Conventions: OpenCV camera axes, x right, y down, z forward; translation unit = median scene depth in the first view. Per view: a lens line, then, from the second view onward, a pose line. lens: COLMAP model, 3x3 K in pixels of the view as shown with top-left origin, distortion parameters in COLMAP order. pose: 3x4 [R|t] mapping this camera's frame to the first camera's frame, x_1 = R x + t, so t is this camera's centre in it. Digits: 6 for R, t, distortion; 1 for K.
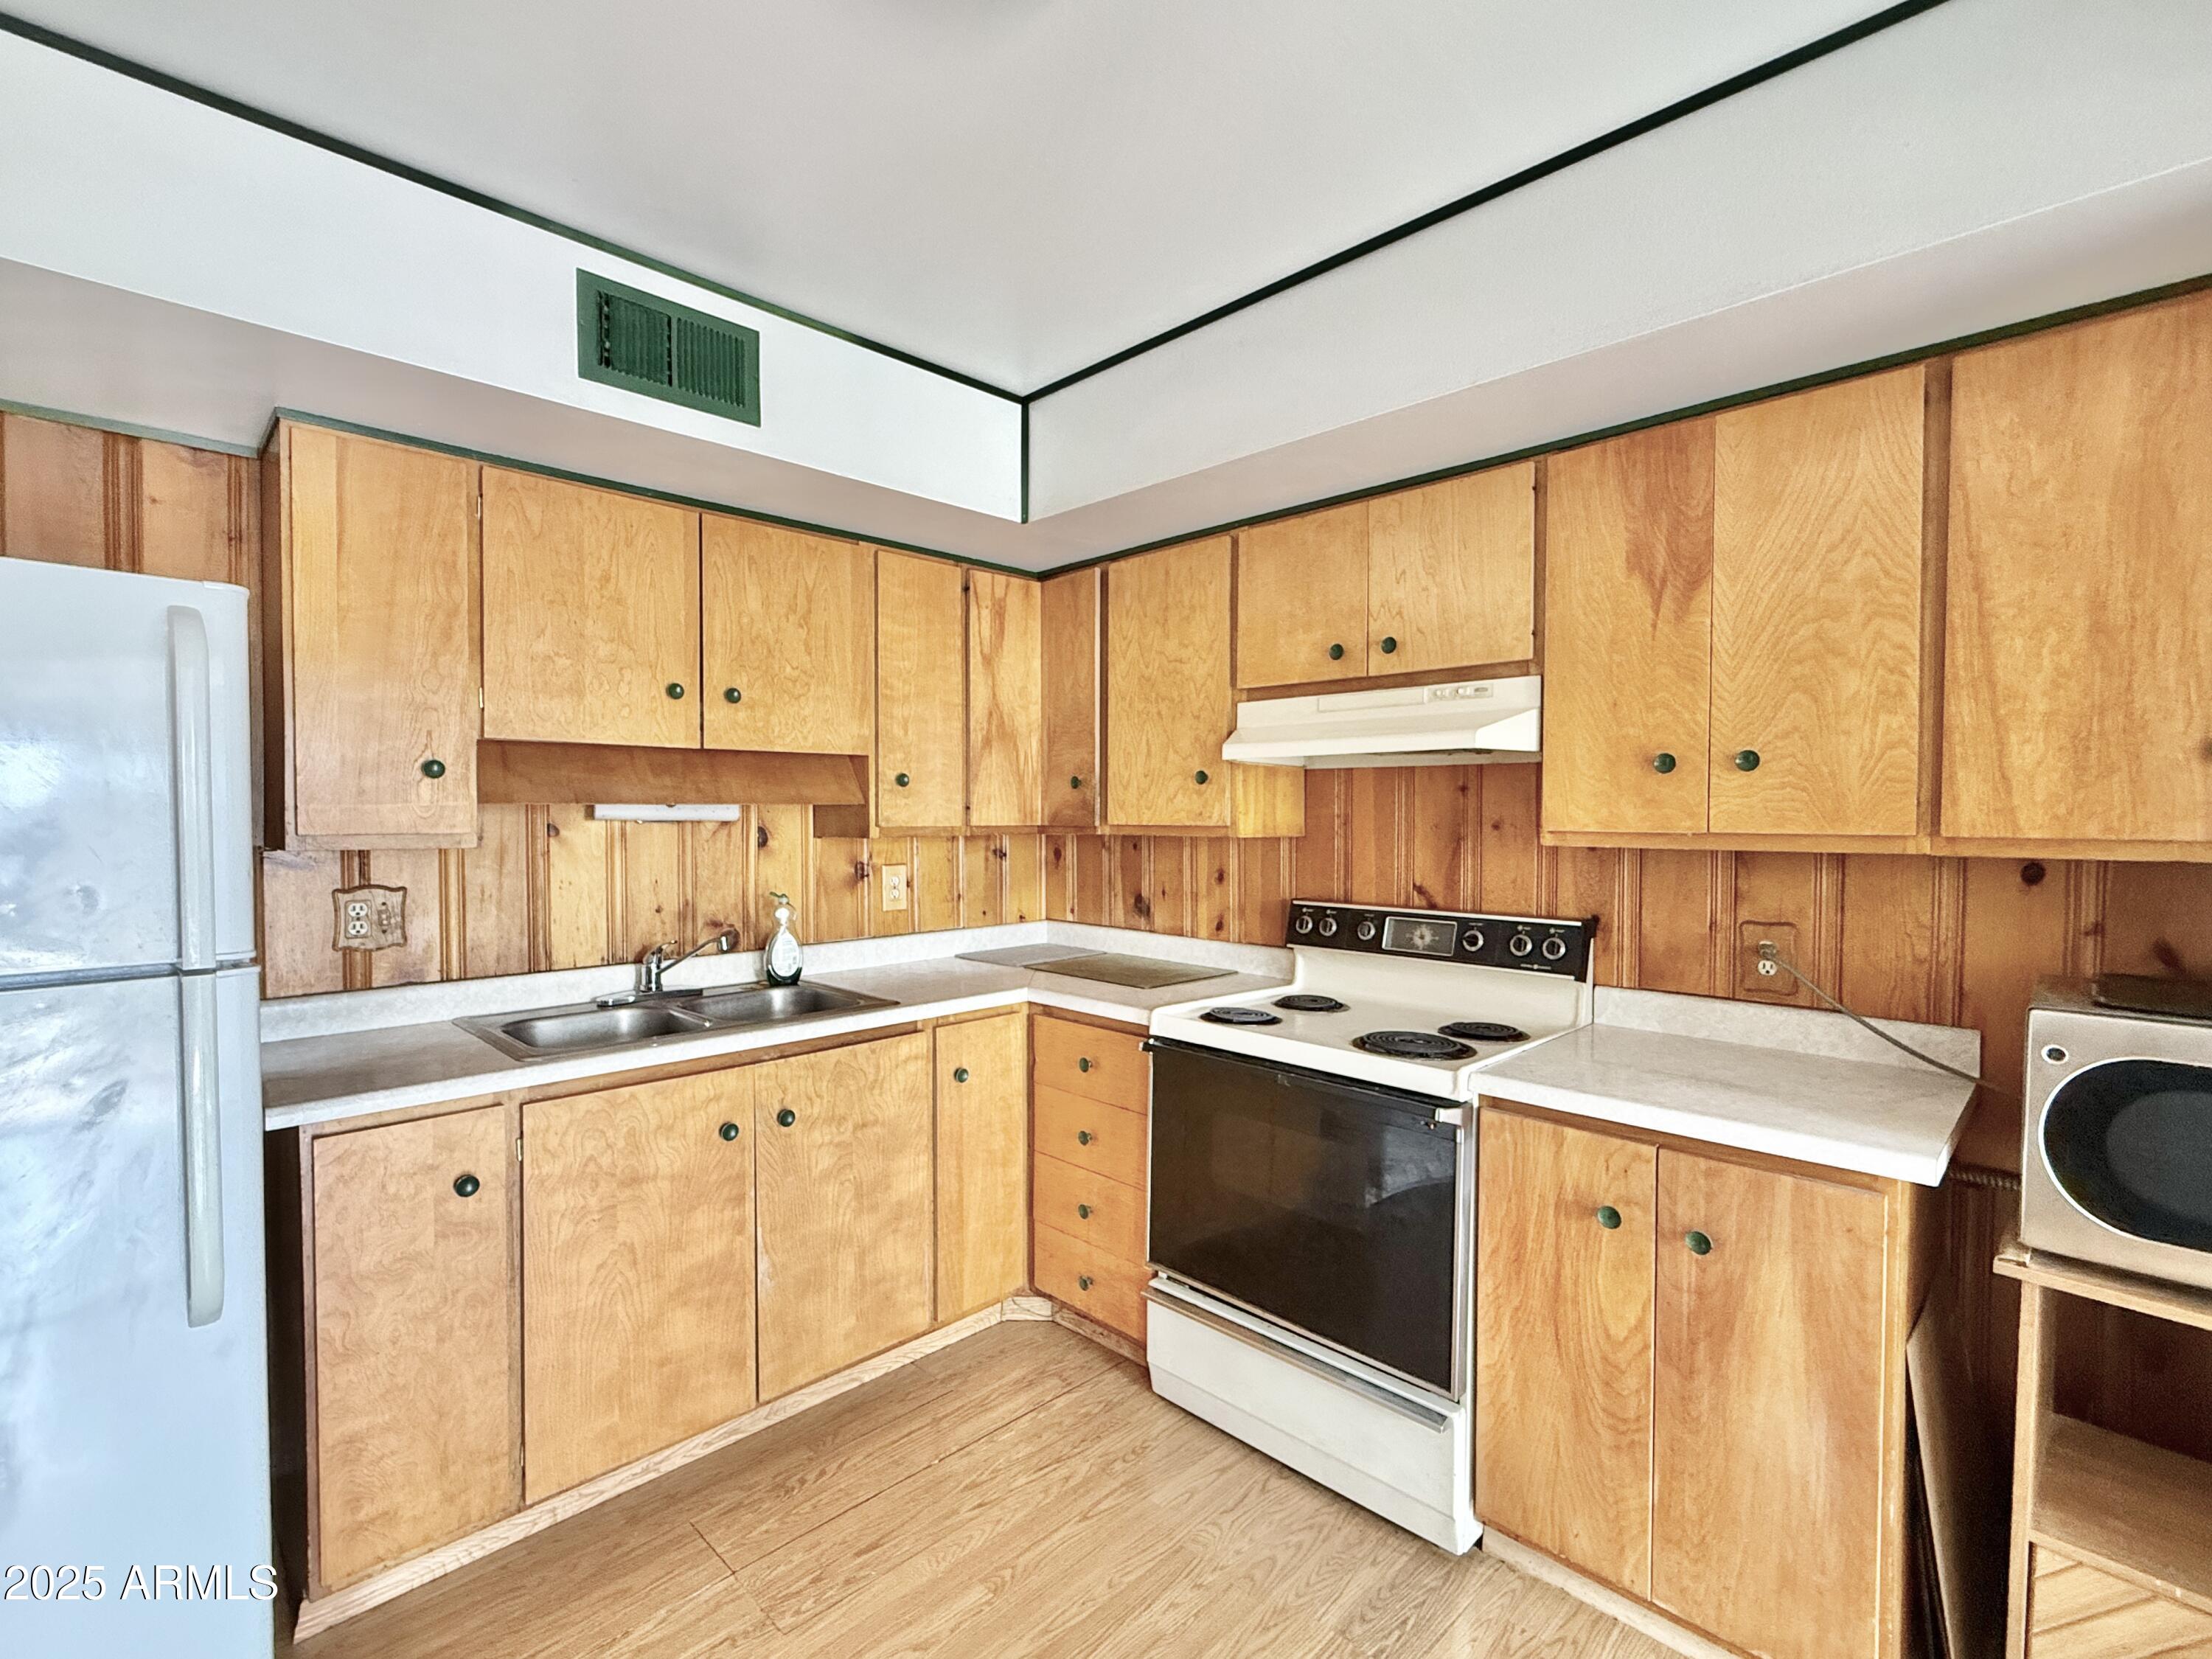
lens RADIAL K [[1012.2, 0, 1106.0], [0, 1012.2, 829.5], [0, 0, 1]] dist [0.000315, 0.000115]
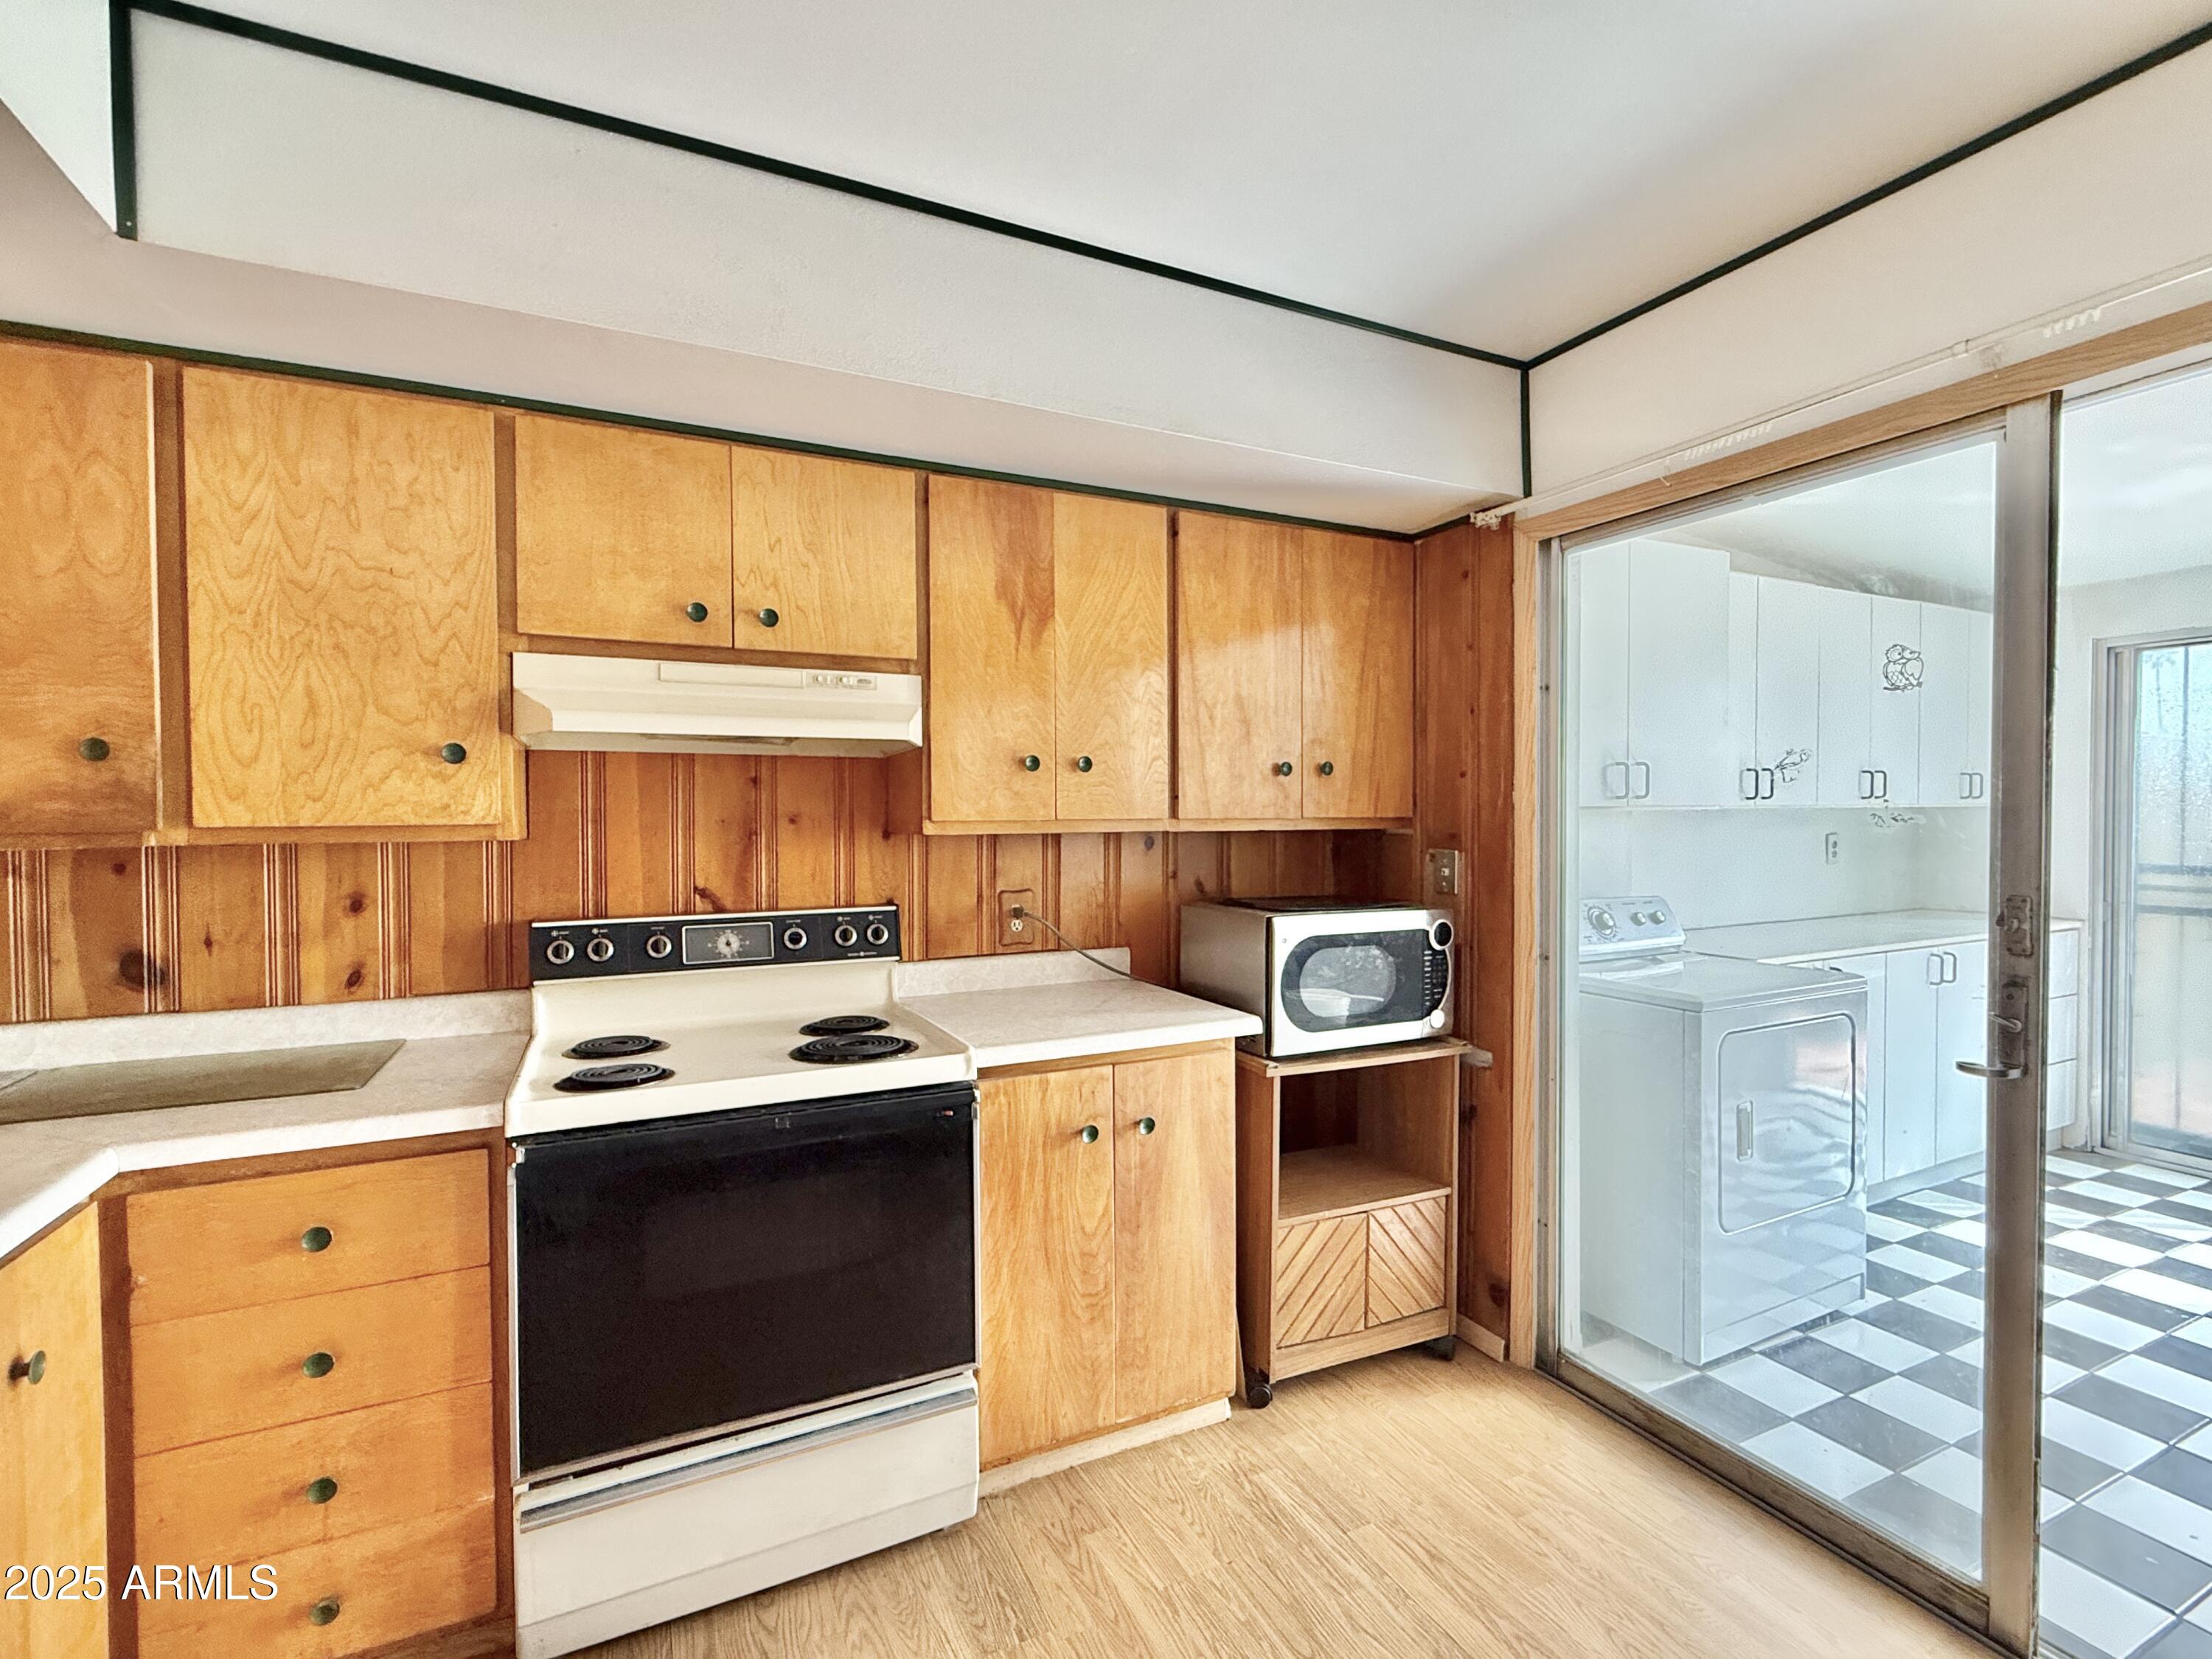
lens RADIAL K [[1010.2, 0, 1106.0], [0, 1010.2, 829.5], [0, 0, 1]] dist [-0.002949, -0.000452]
pose [[0.321123, -0.017800, 0.946870, -0.492164], [0.023419, 0.999667, 0.010850, 0.002986], [-0.946748, 0.018690, 0.321433, 0.448755]]
